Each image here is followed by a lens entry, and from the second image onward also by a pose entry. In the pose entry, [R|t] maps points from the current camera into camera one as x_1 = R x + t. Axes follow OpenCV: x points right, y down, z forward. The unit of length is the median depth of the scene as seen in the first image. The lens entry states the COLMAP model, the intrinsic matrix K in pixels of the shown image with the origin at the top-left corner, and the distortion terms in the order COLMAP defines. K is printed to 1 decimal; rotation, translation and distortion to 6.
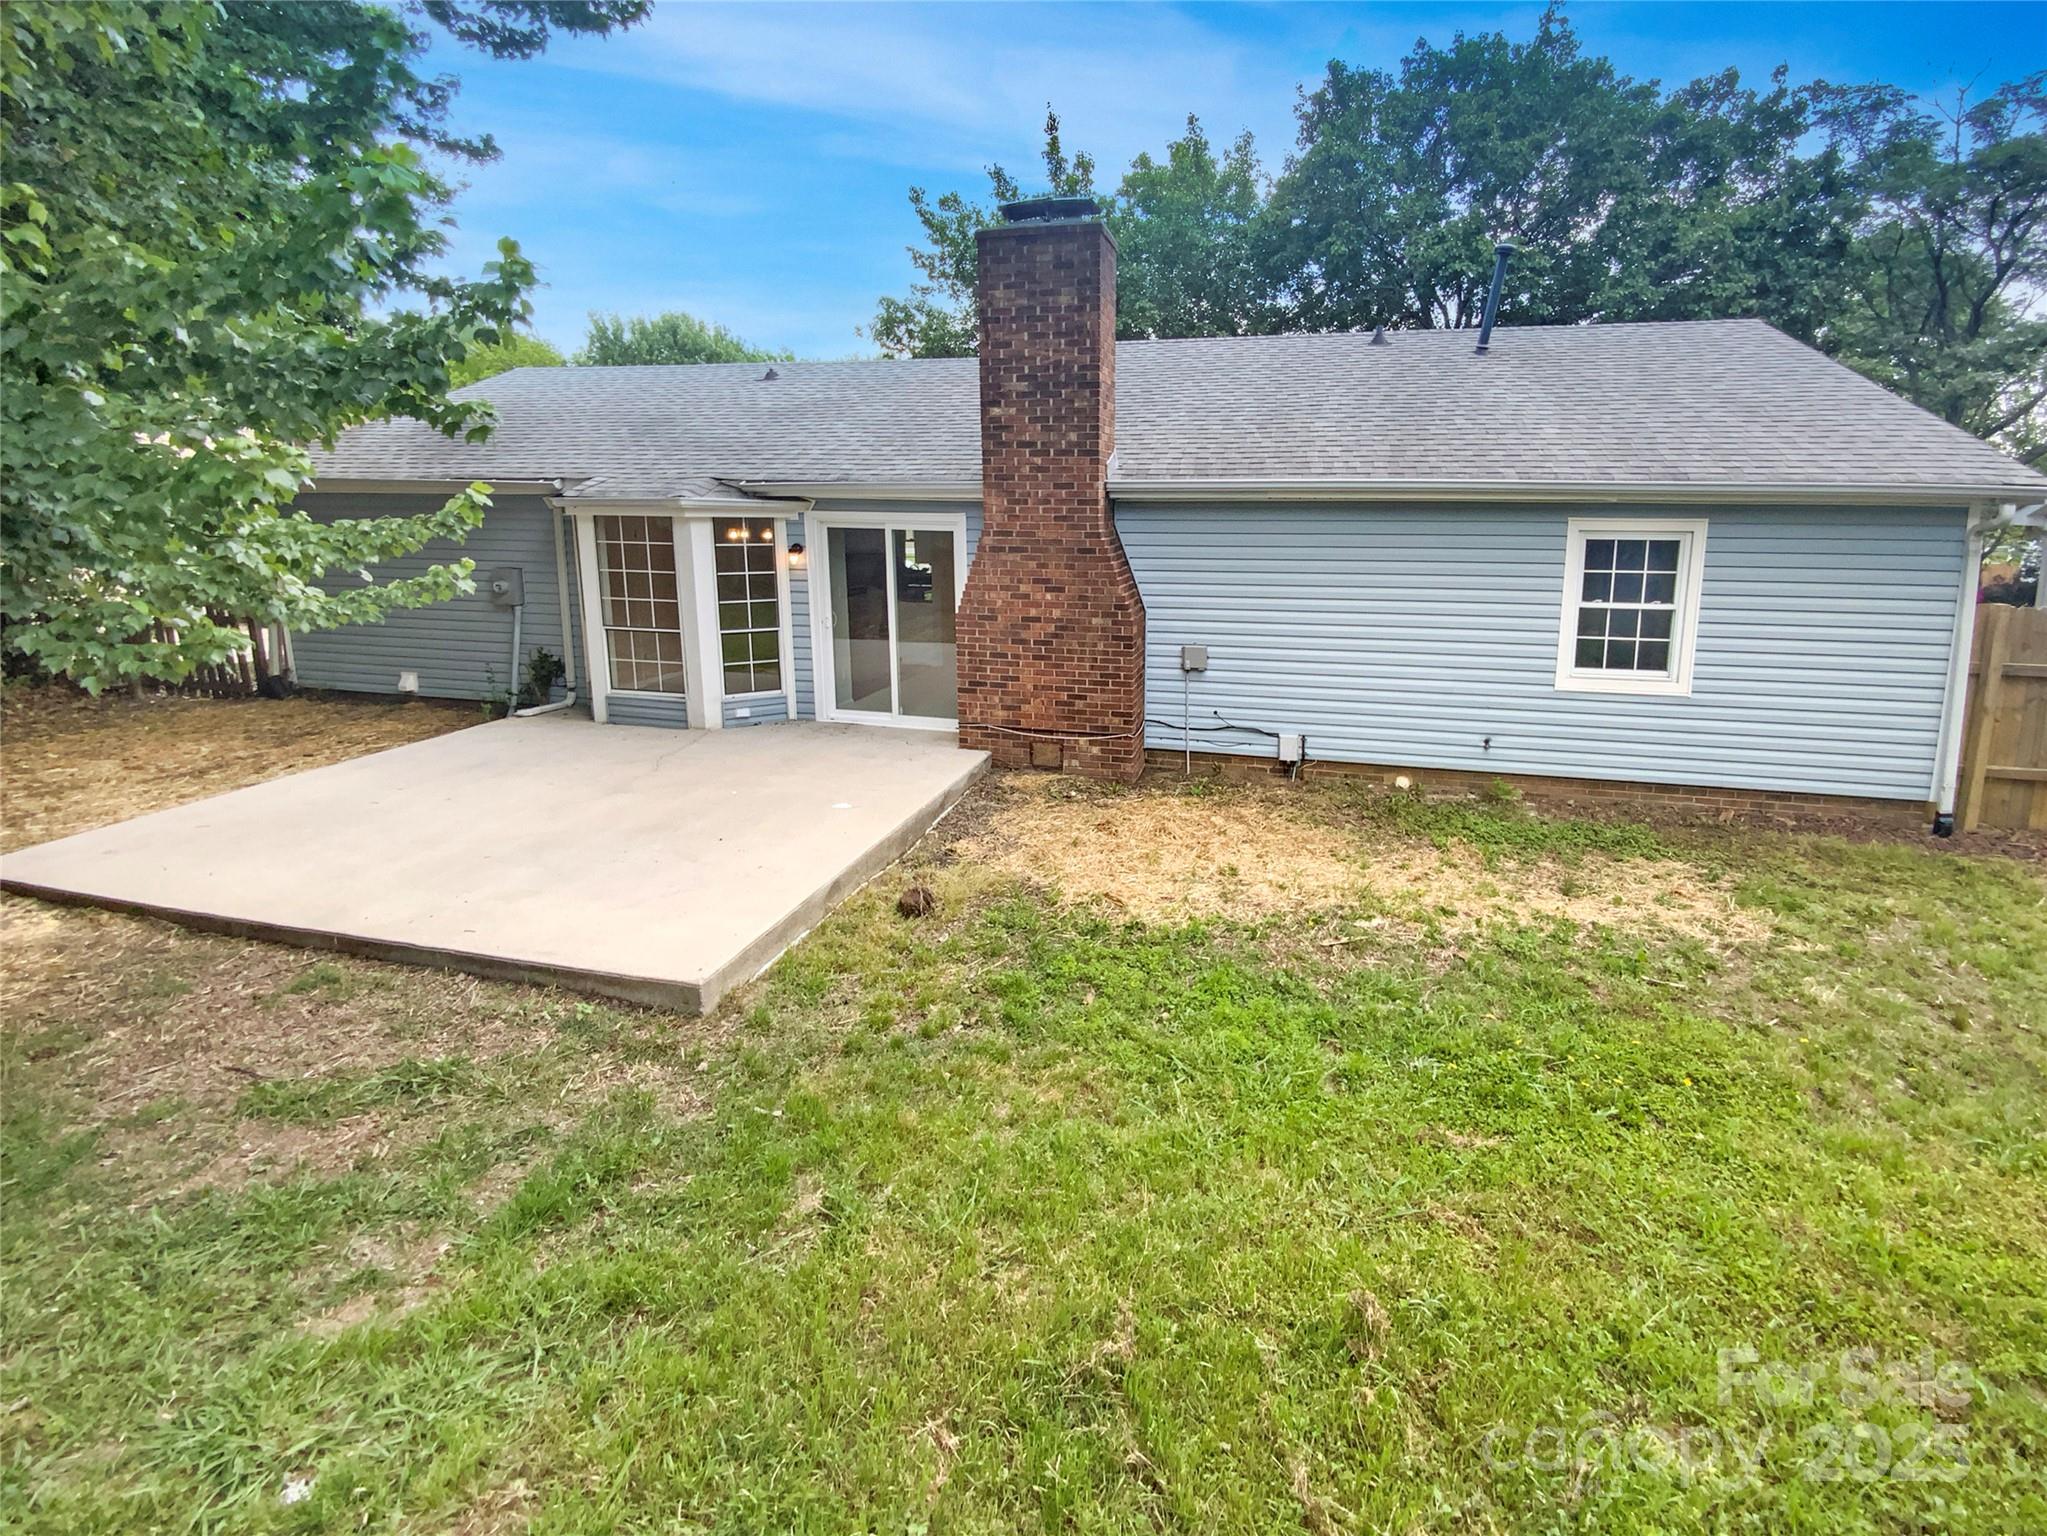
lens RADIAL K [[882.7, 0, 1108.9], [0, 882.7, 644.4], [0, 0, 1]] dist [0.010267, -0.000774]
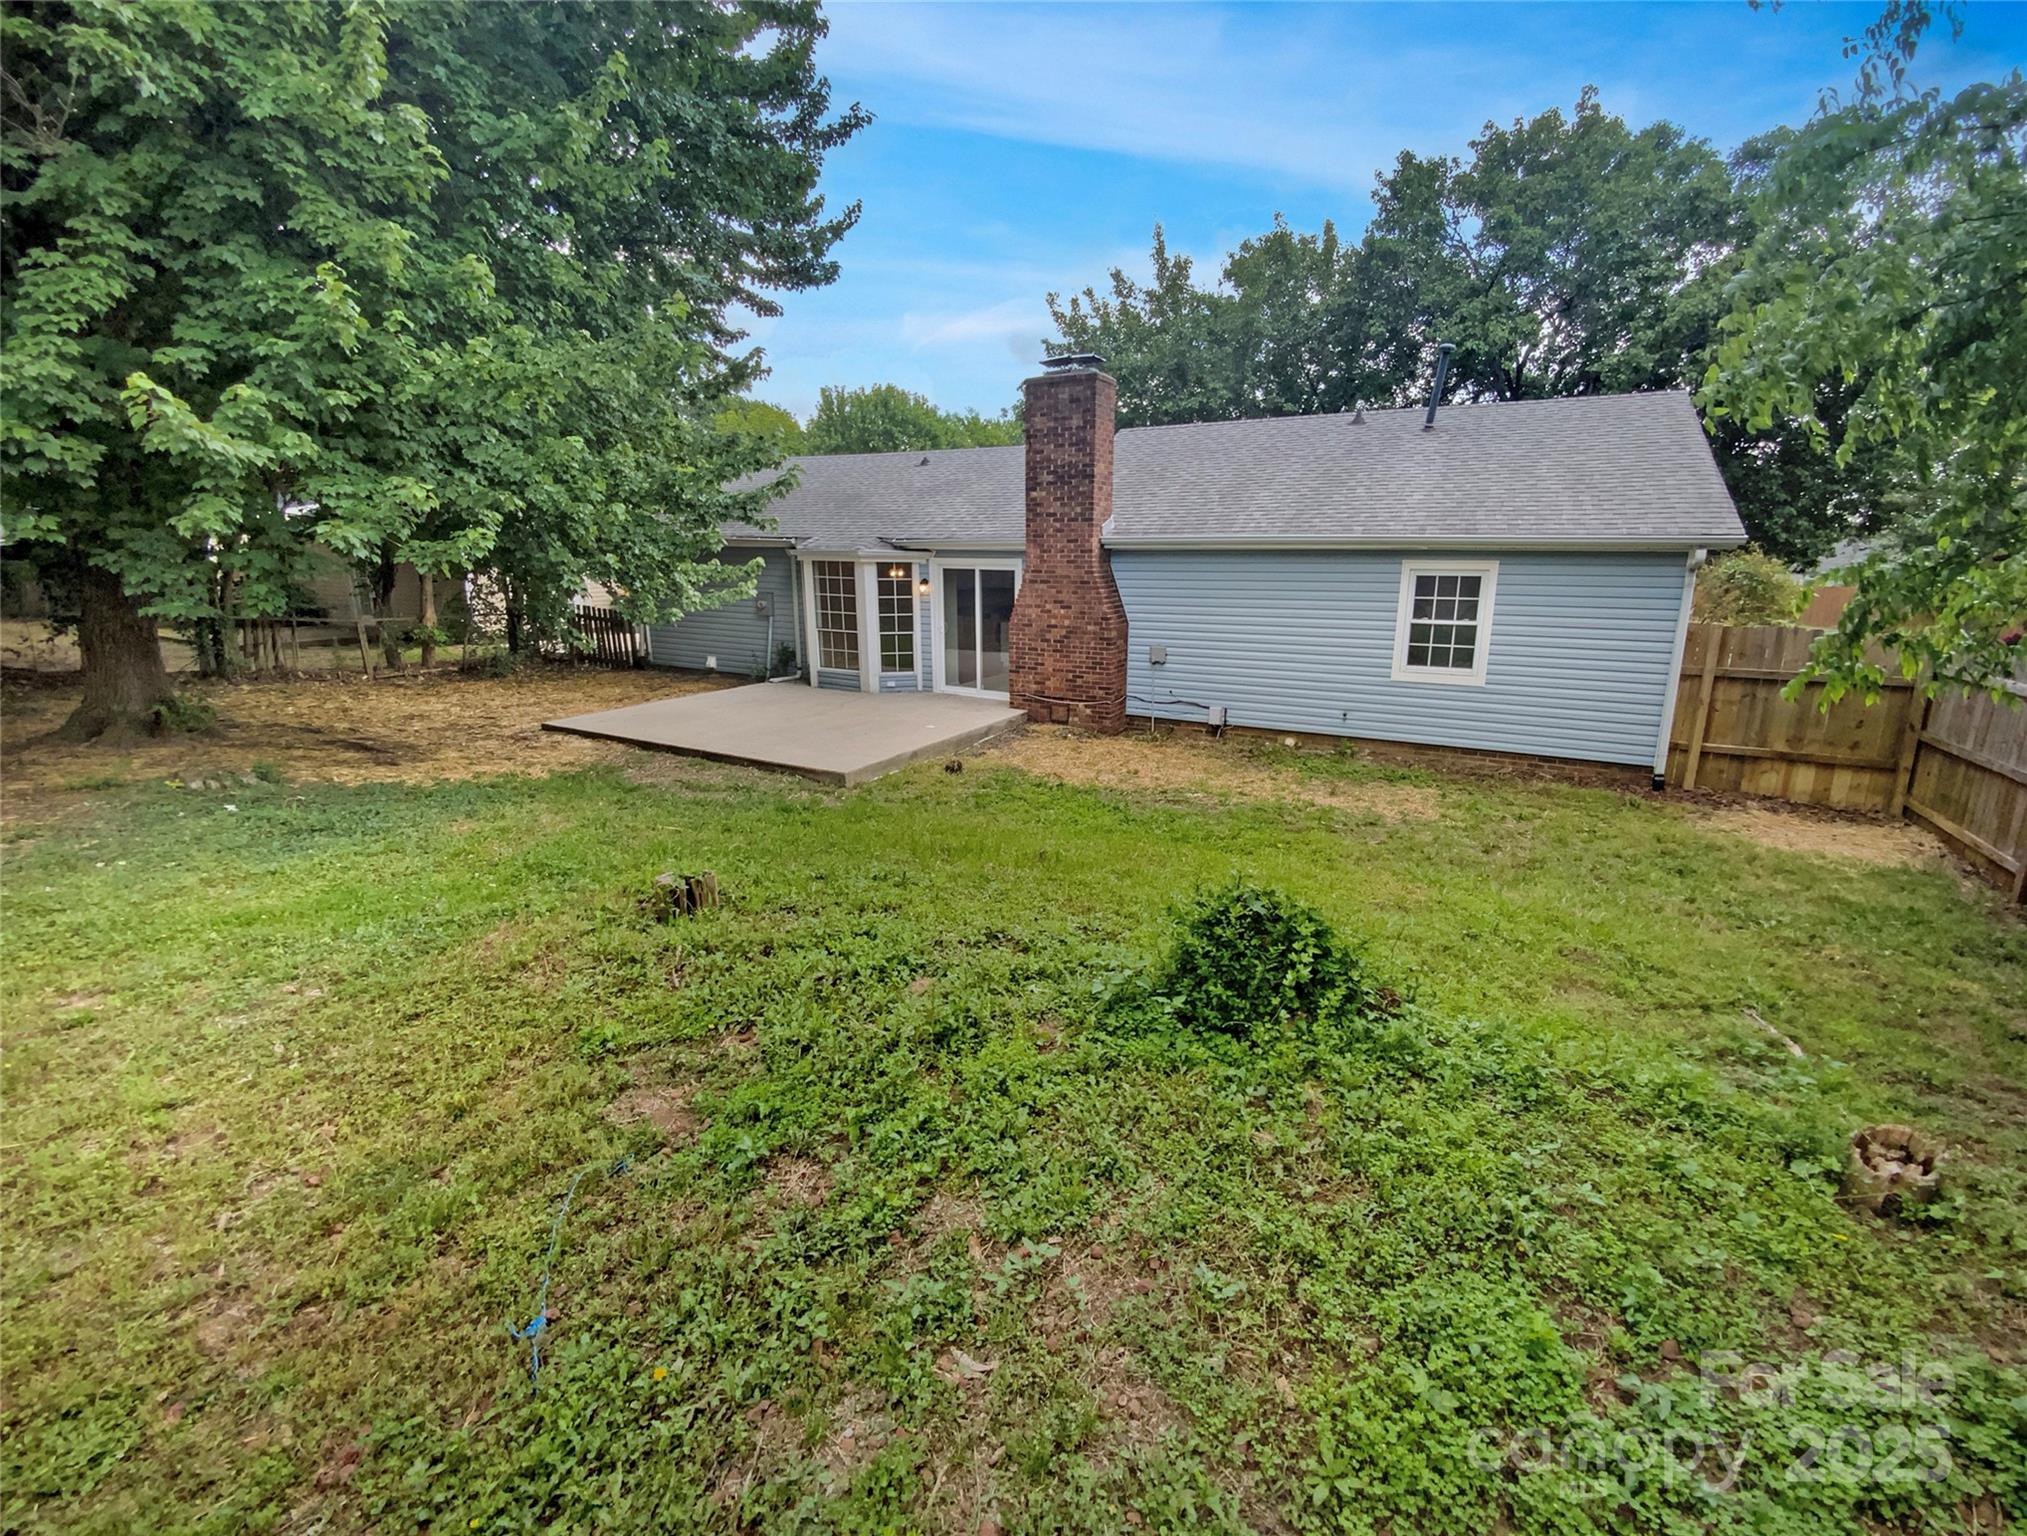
lens RADIAL K [[896.9, 0, 1011.9], [0, 896.9, 761.3], [0, 0, 1]] dist [0.004748, -0.000961]
pose [[0.949172, 0.065419, -0.307883, 0.342902], [-0.042183, 0.995777, 0.081538, 0.081994], [0.311917, -0.064406, 0.947924, -0.547900]]
